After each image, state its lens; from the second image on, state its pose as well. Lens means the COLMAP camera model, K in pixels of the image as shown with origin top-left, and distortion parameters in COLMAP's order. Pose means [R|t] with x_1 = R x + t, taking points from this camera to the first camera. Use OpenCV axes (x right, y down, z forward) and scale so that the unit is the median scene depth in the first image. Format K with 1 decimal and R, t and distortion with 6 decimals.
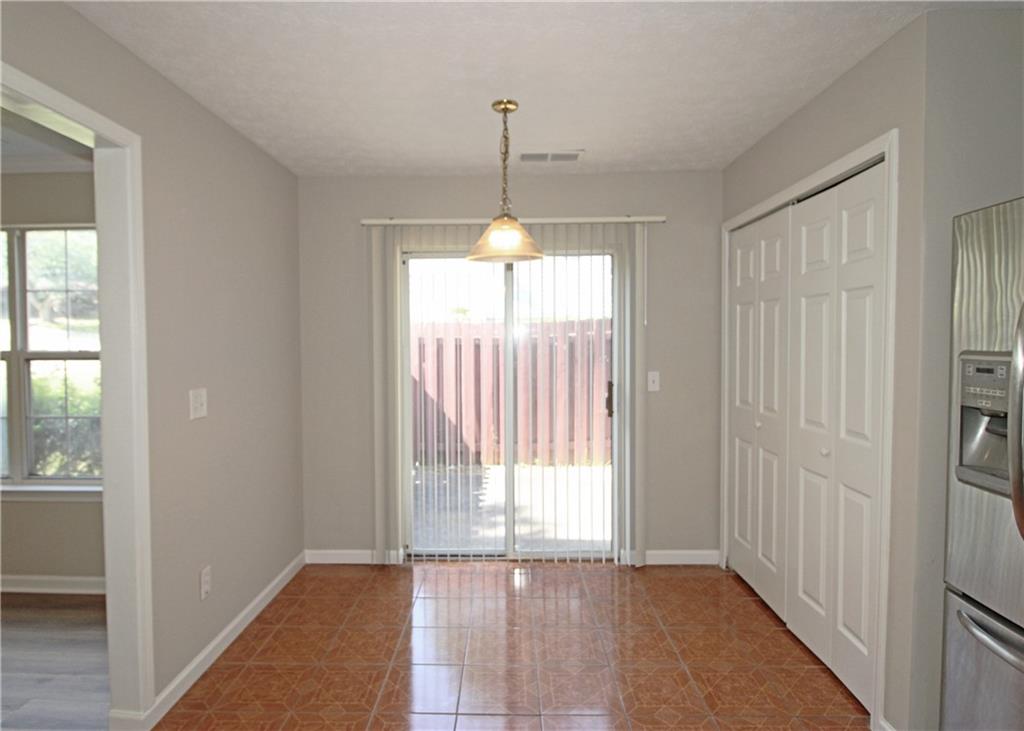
lens RADIAL K [[565.6, 0, 508.6], [0, 565.6, 355.5], [0, 0, 1]] dist [0.001783, -0.004328]
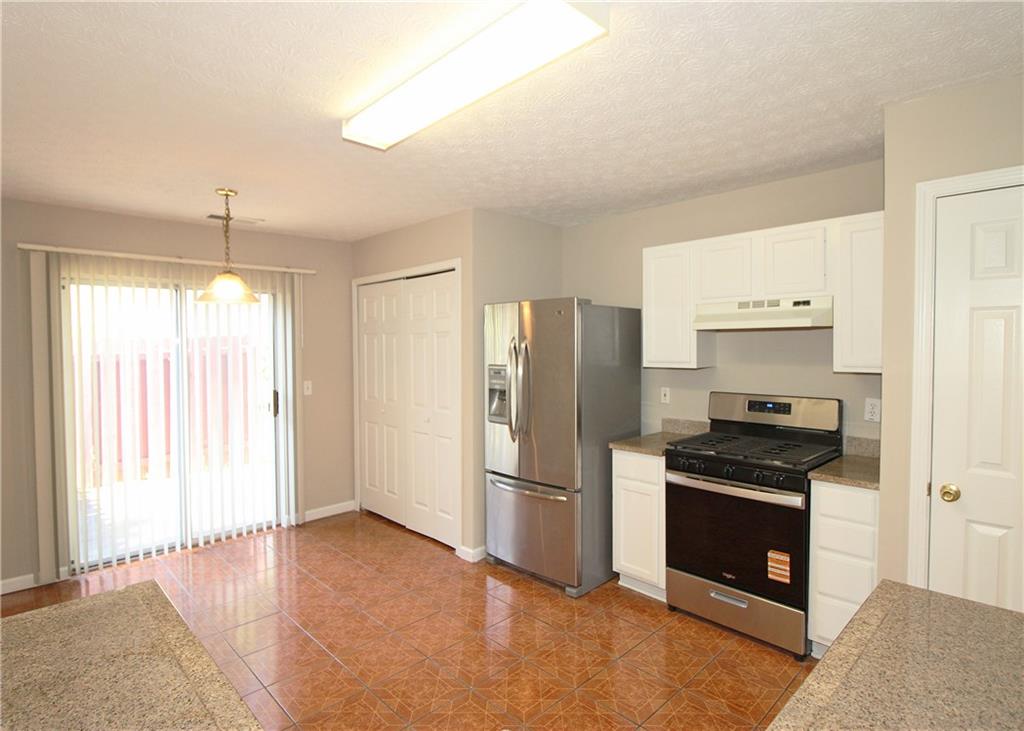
lens RADIAL K [[536.2, 0, 512.3], [0, 536.2, 362.0], [0, 0, 1]] dist [0.003692, -0.000481]
pose [[0.710037, -0.025297, 0.703710, -0.345768], [0.026449, 0.999607, 0.009246, -0.018893], [-0.703668, 0.012047, 0.710427, -0.319005]]
